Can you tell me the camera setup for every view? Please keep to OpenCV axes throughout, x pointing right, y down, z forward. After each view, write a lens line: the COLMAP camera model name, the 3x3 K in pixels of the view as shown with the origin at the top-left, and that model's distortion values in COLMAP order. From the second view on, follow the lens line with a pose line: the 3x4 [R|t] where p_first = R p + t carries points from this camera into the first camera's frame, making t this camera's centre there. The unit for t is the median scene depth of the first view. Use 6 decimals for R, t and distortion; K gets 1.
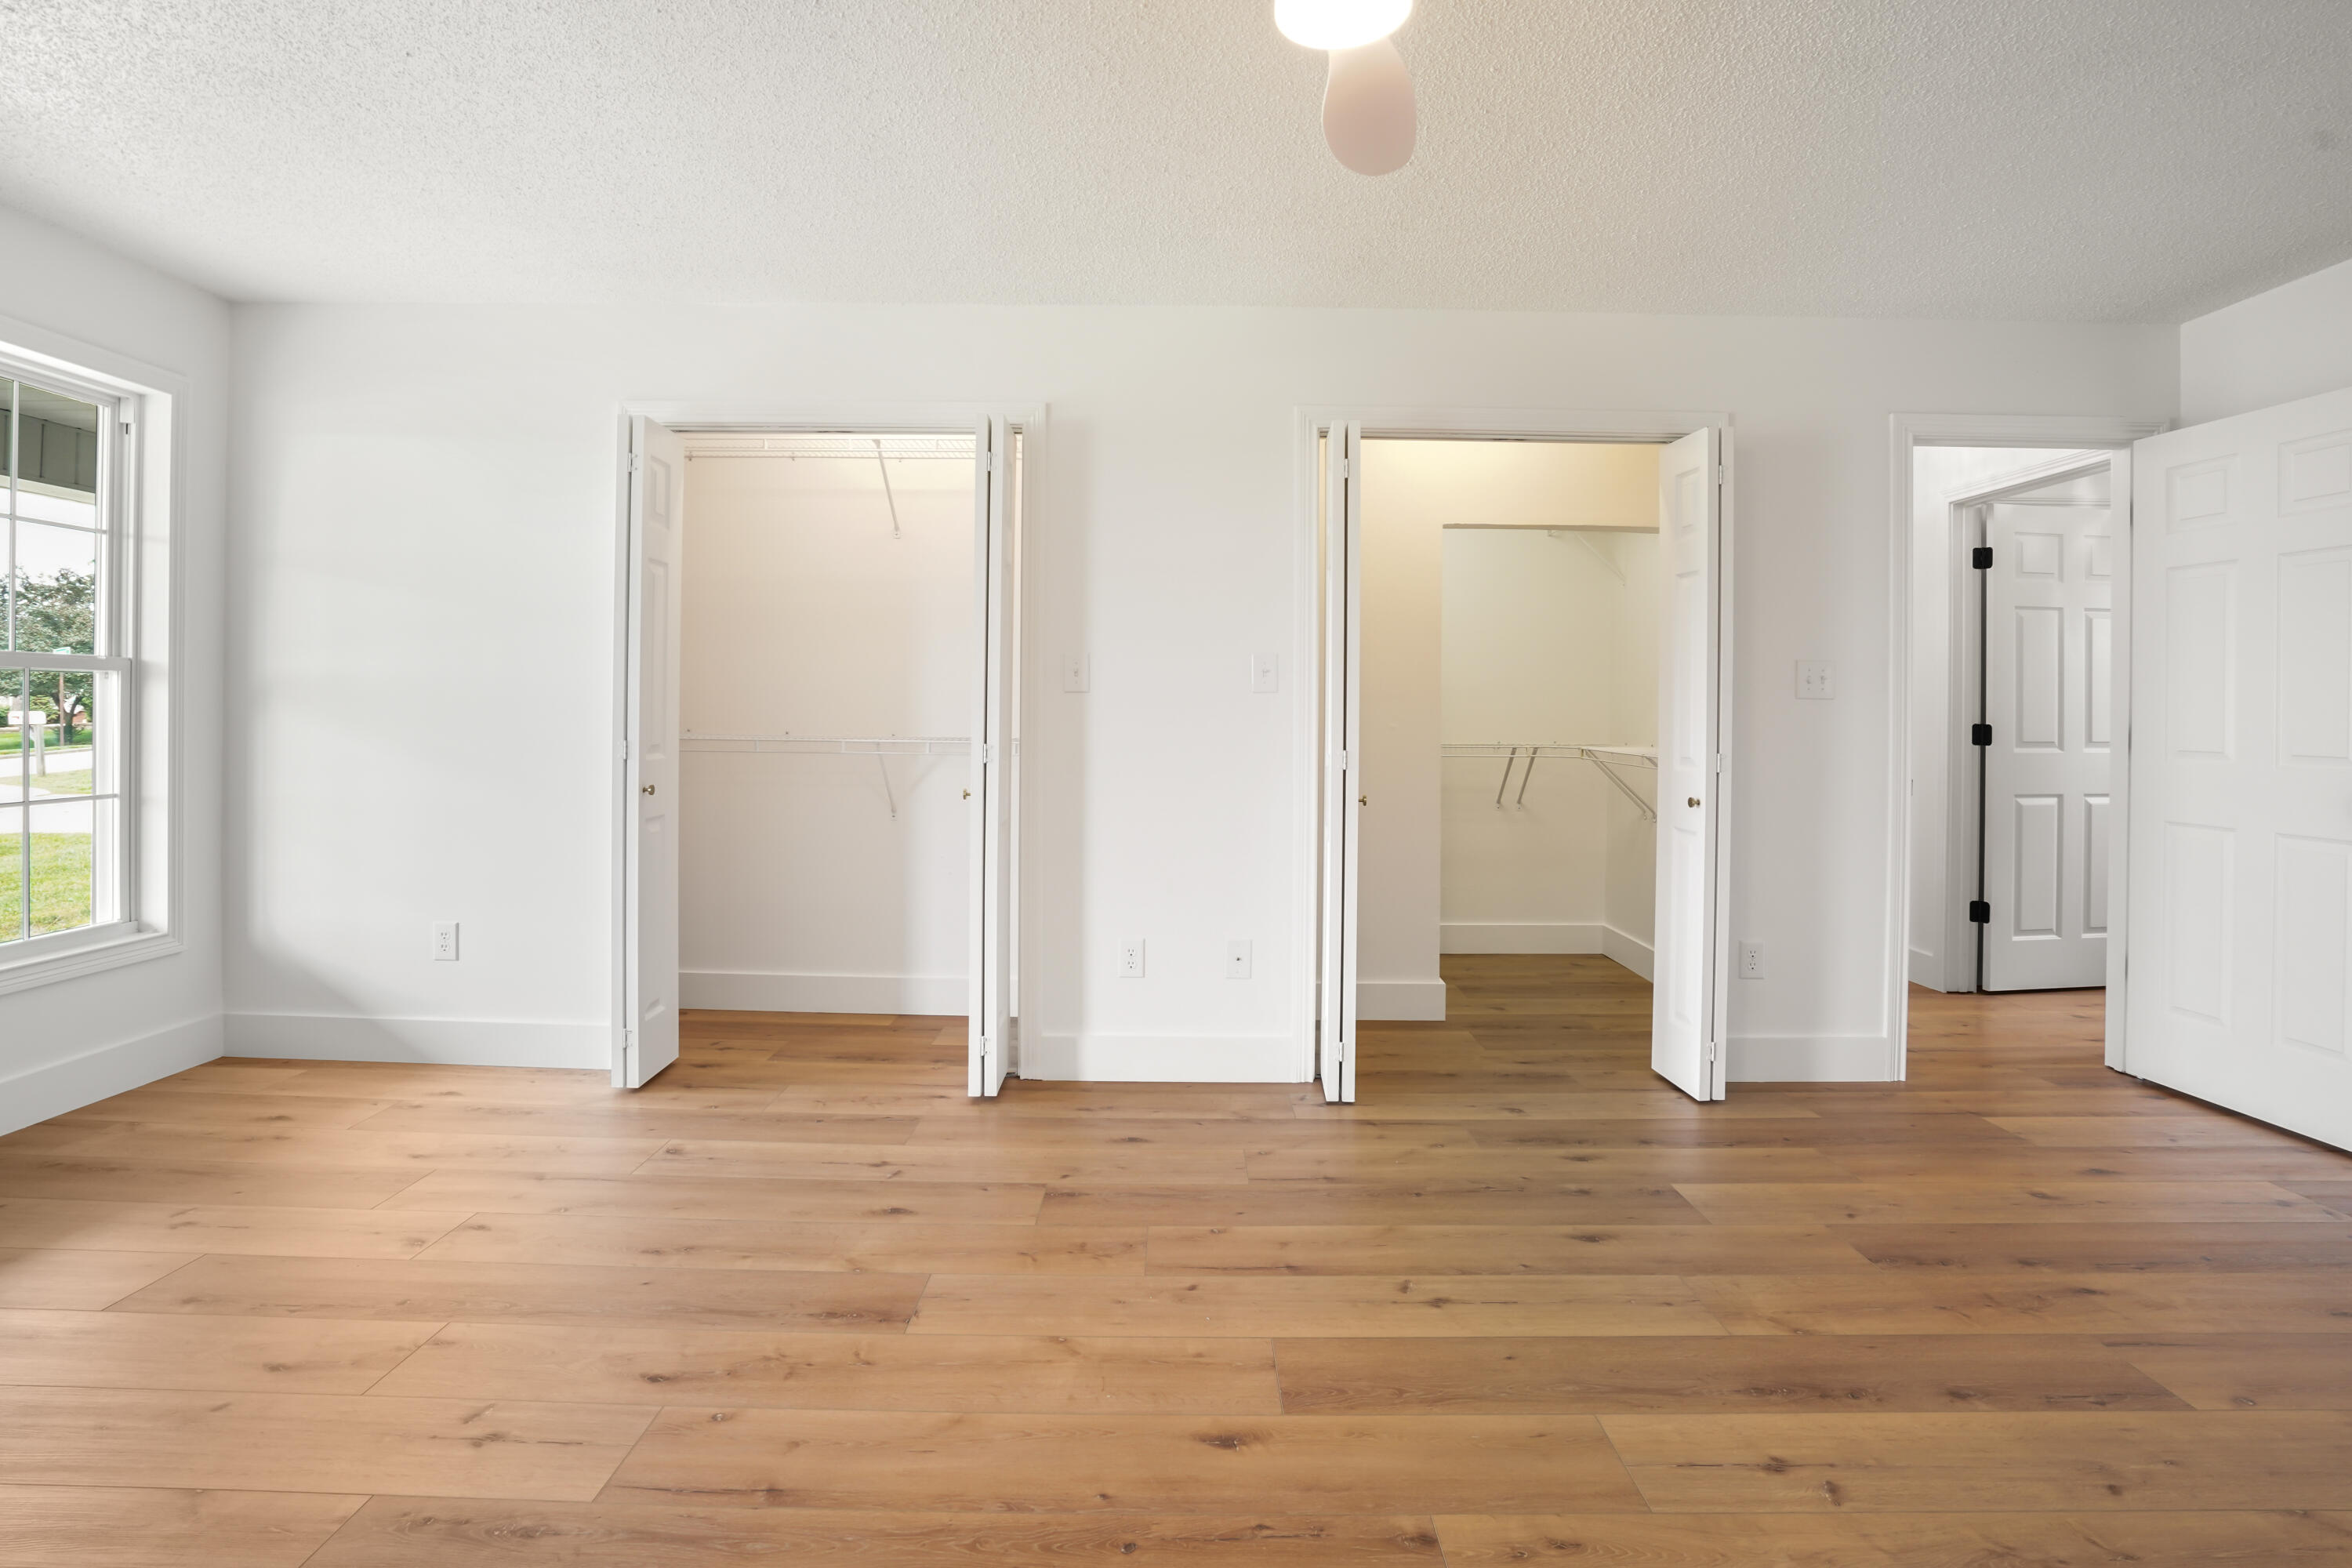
lens RADIAL K [[1102.3, 0, 1166.8], [0, 1102.3, 731.5], [0, 0, 1]] dist [-0.049261, 0.015214]
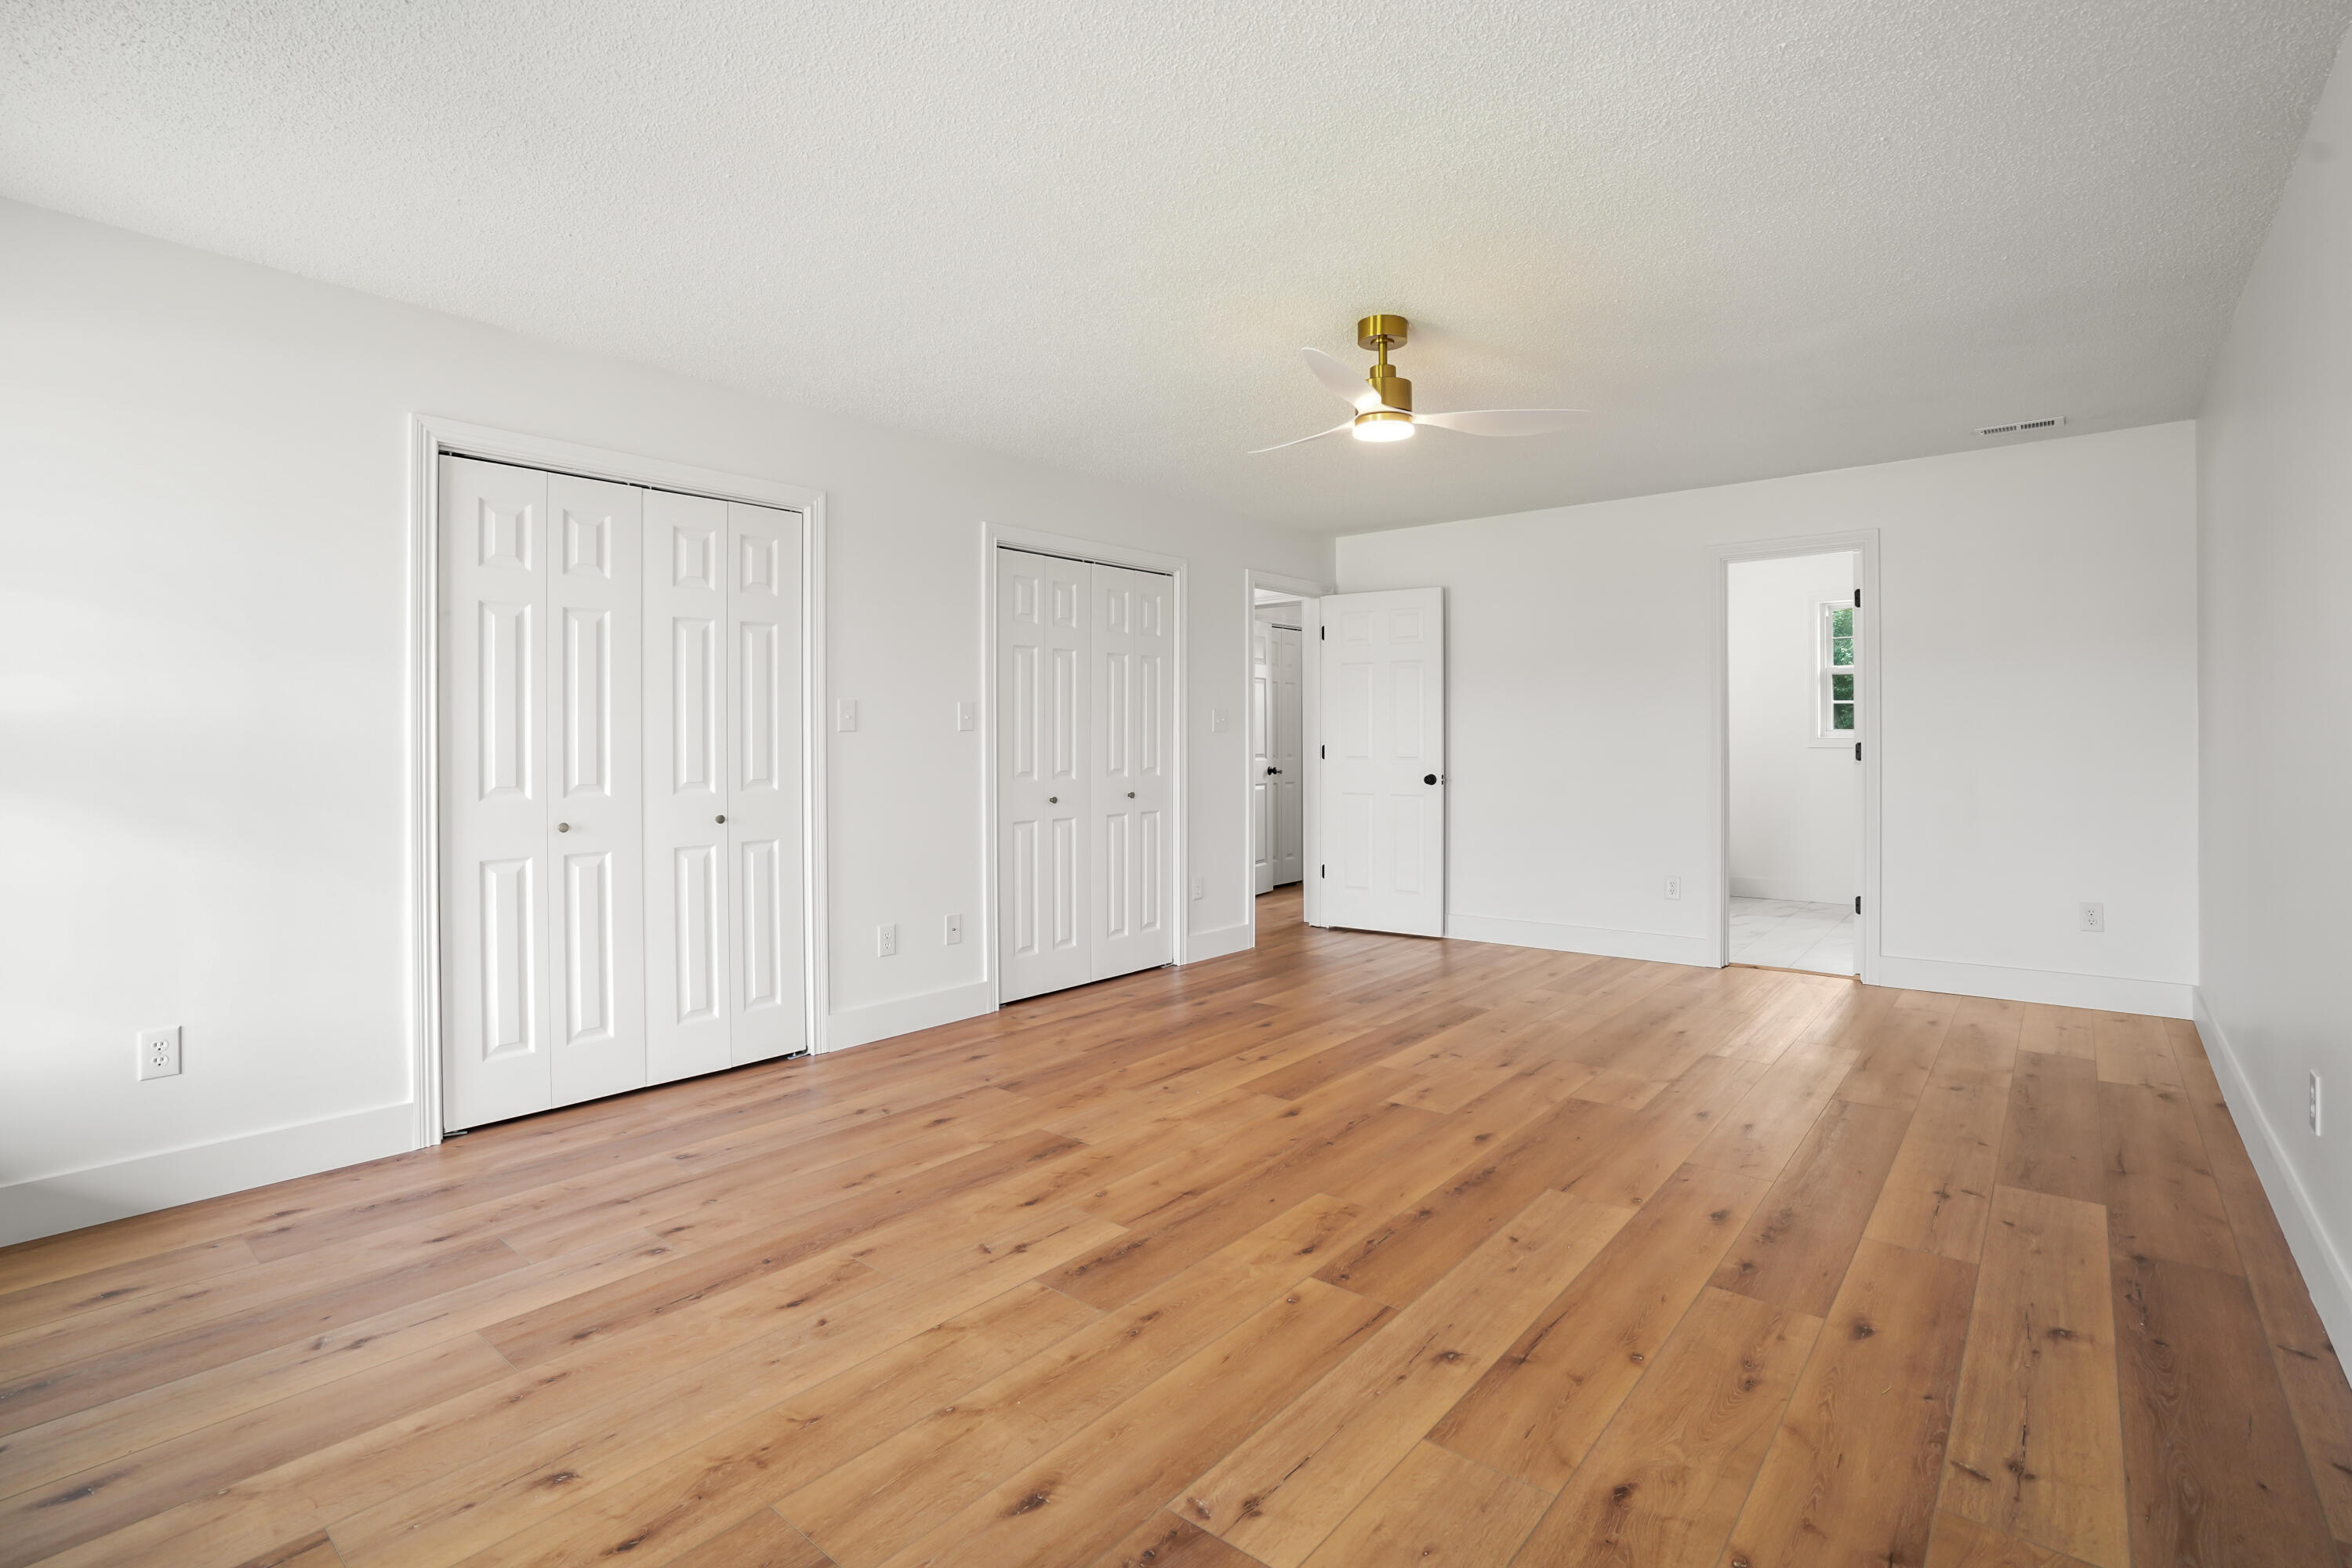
lens RADIAL K [[1094.4, 0, 1166.5], [0, 1094.4, 774.5], [0, 0, 1]] dist [-0.050675, 0.019252]
pose [[0.647154, -0.036082, 0.761505, -1.223850], [0.021312, 0.999345, 0.029239, -0.022820], [-0.762061, -0.002693, 0.647499, -0.089974]]
